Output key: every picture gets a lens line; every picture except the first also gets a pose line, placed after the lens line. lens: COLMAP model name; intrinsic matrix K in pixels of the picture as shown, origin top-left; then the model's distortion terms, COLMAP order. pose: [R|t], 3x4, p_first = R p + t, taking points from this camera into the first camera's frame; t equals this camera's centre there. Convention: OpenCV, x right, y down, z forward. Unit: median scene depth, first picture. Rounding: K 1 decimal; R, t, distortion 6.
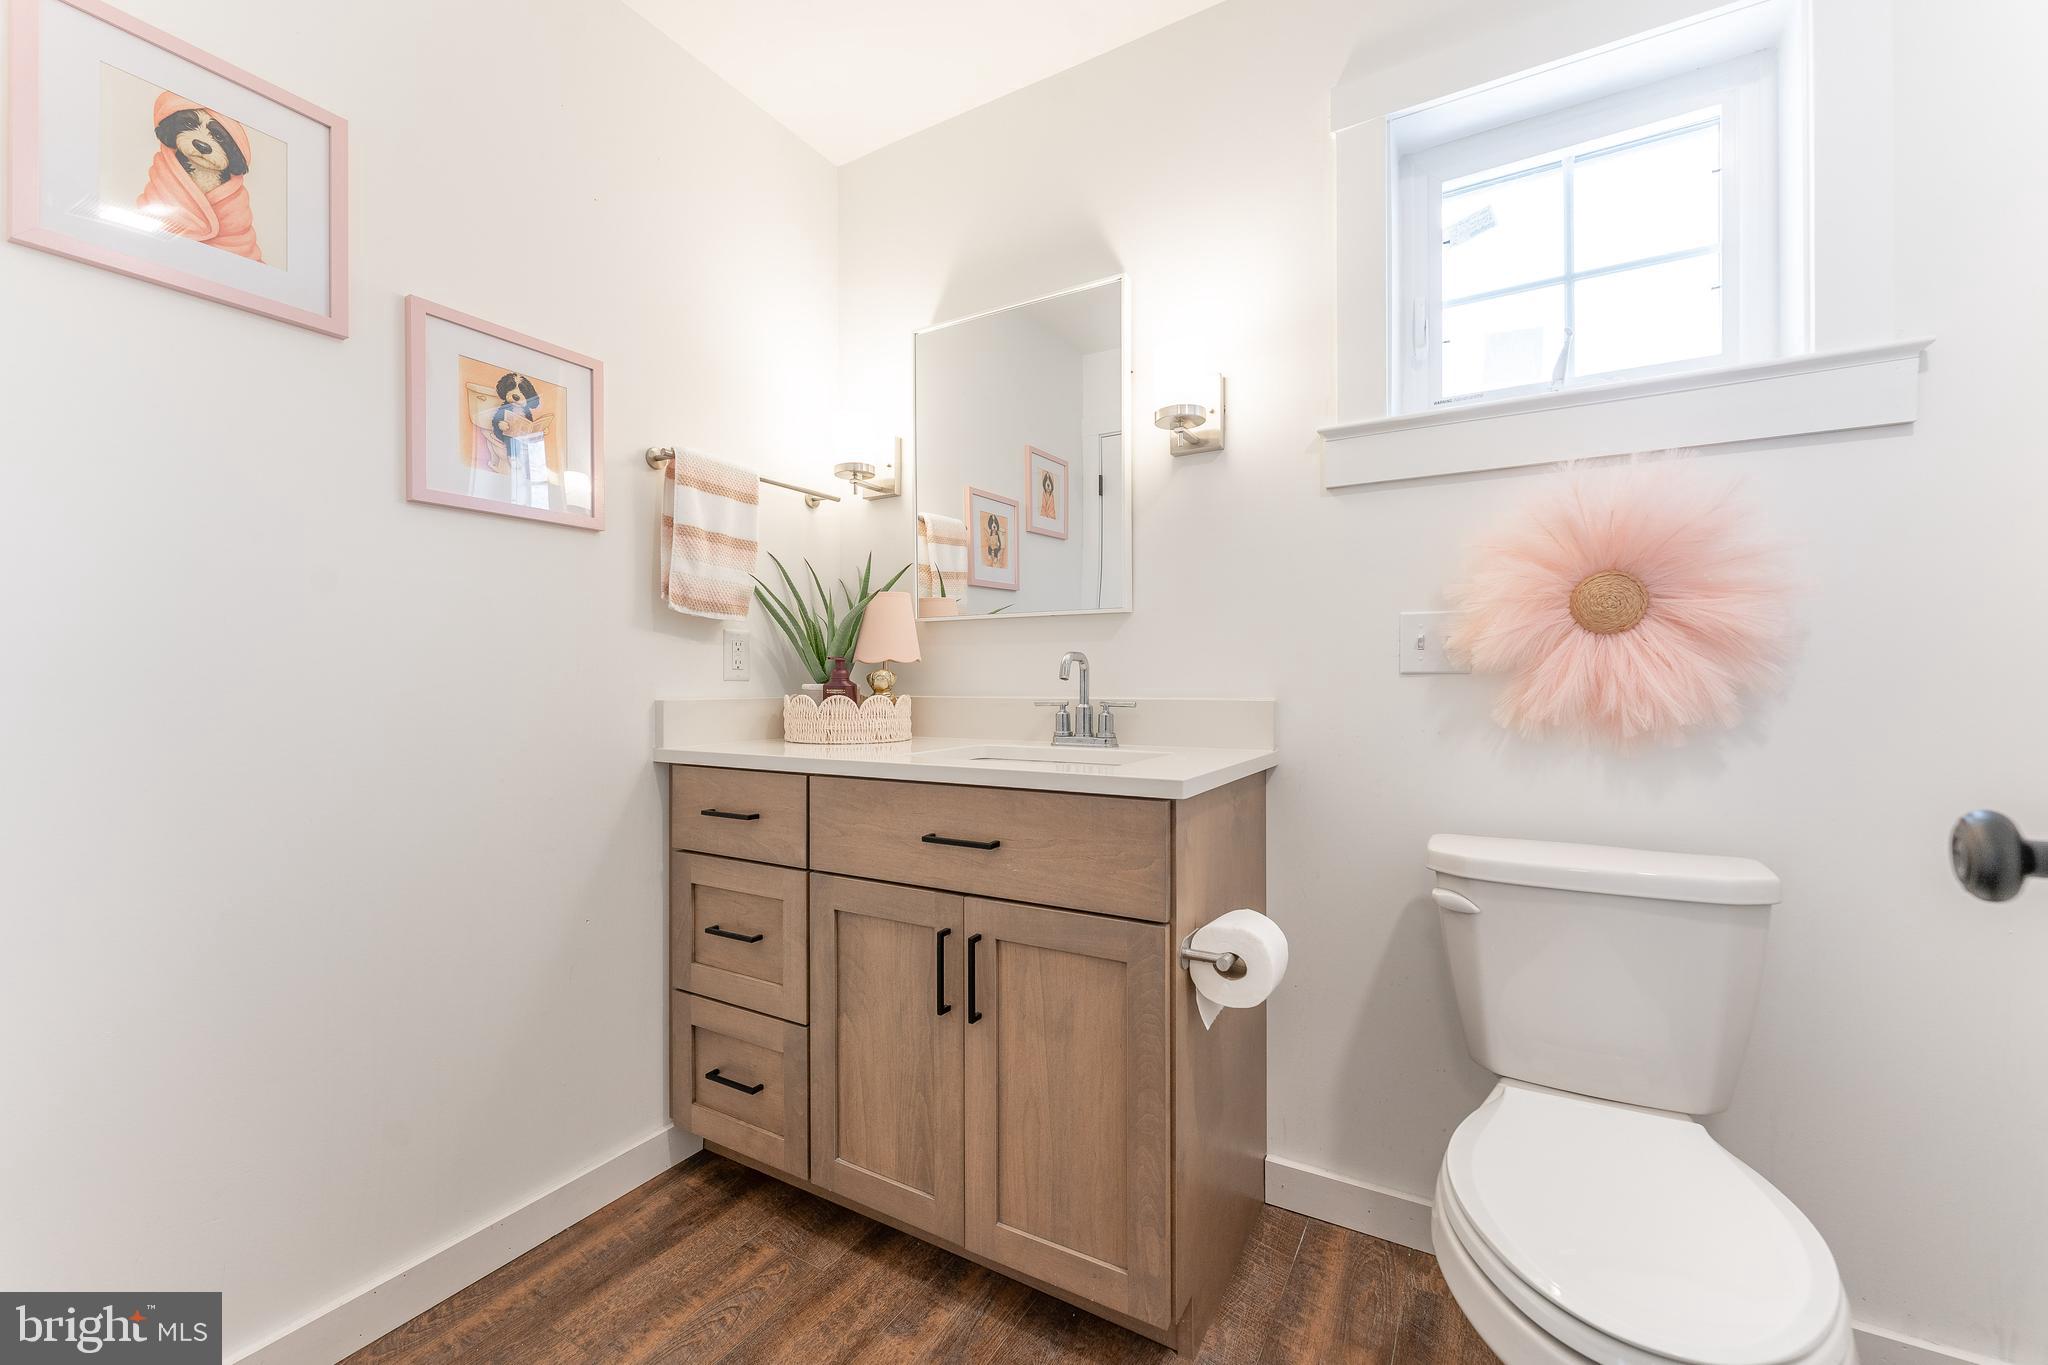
lens RADIAL K [[818.6, 0, 1007.3], [0, 818.6, 677.7], [0, 0, 1]] dist [-0.000469, 0.000212]
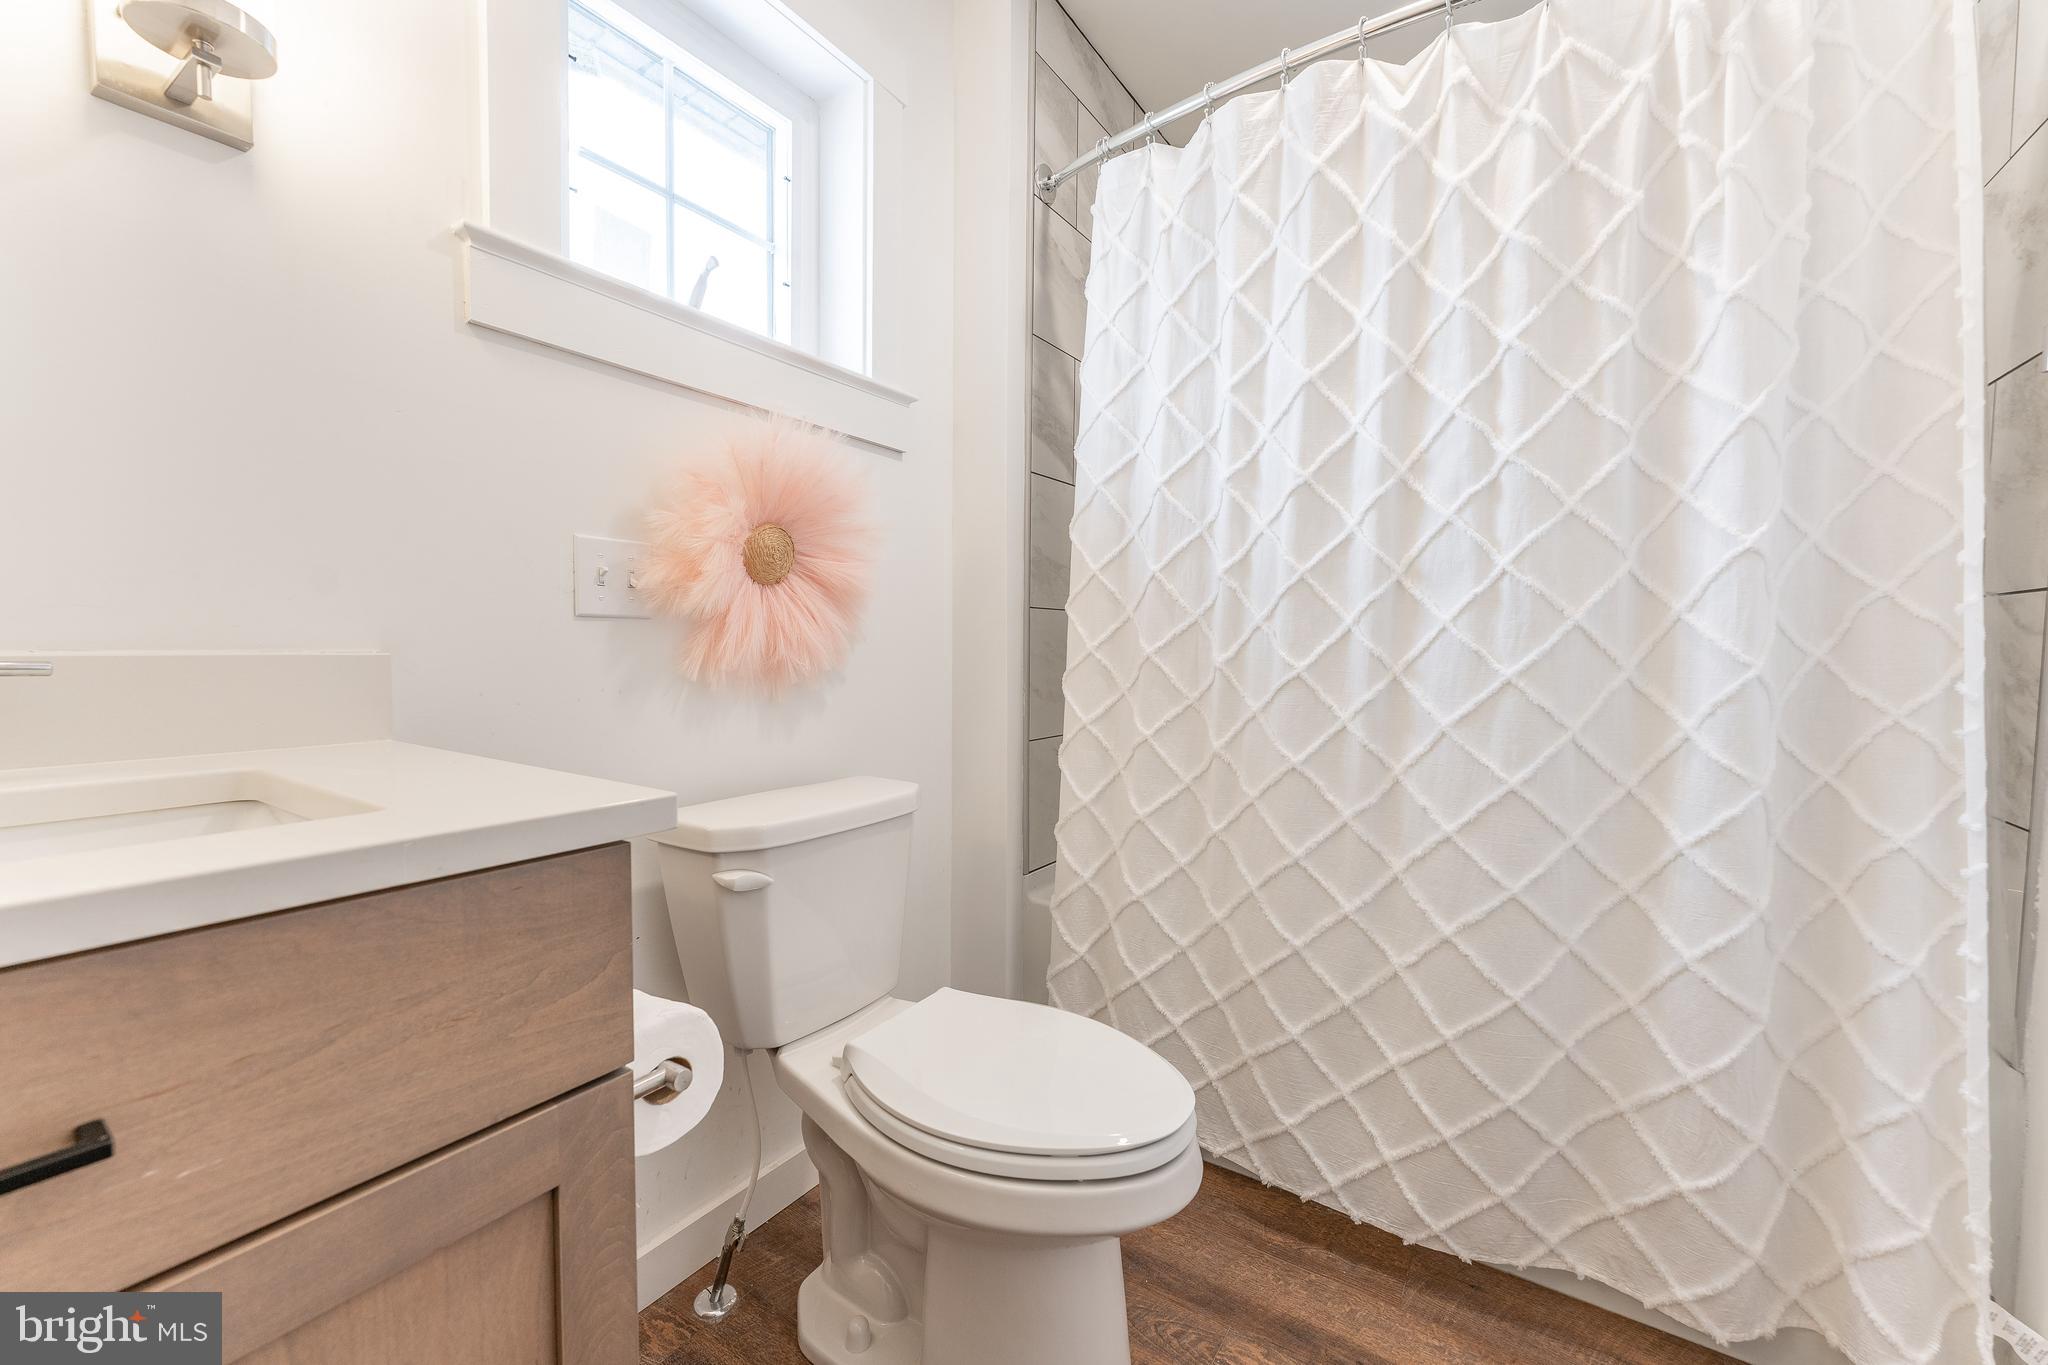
lens RADIAL K [[818.6, 0, 1037.9], [0, 818.6, 681.0], [0, 0, 1]] dist [-0.000469, 0.000212]
pose [[0.042931, -0.044757, 0.998075, -0.283027], [-0.019962, 0.998758, 0.045646, 0.013068], [-0.998879, -0.021884, 0.041985, 0.612741]]
